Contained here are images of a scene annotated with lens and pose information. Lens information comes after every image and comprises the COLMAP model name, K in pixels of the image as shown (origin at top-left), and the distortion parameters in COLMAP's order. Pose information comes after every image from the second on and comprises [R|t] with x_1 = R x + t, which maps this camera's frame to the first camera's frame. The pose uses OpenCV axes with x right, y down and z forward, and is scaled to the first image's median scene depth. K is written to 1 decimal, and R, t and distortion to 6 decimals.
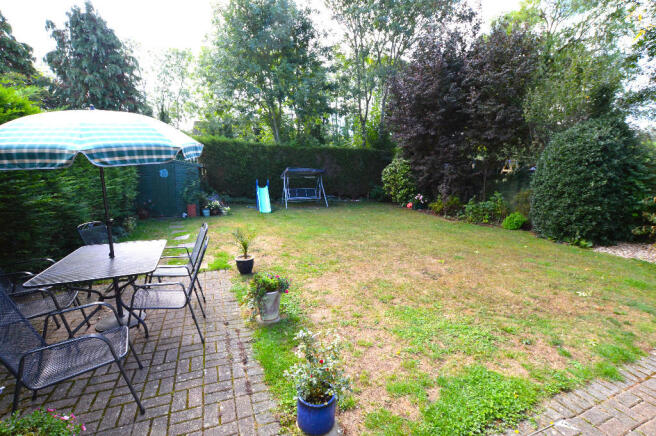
lens RADIAL K [[293.6, 0, 329.4], [0, 293.6, 219.2], [0, 0, 1]] dist [-0.013210, 0.000312]
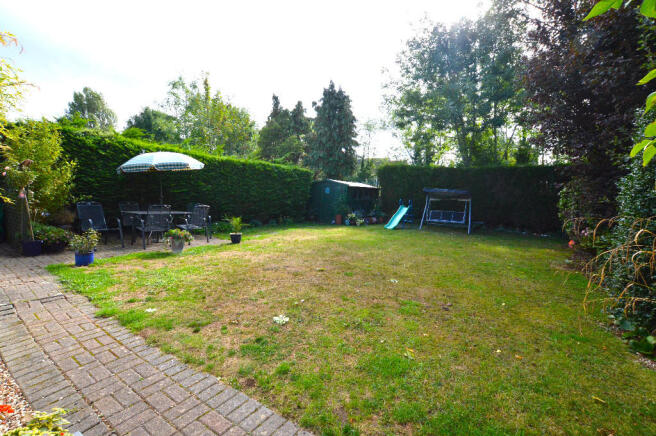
lens RADIAL K [[293.6, 0, 329.4], [0, 293.6, 219.2], [0, 0, 1]] dist [-0.013210, 0.000312]
pose [[0.560811, 0.077897, -0.824271, 0.515764], [-0.172056, 0.984795, -0.023995, 0.006415], [0.809869, 0.155277, 0.565687, 0.216654]]
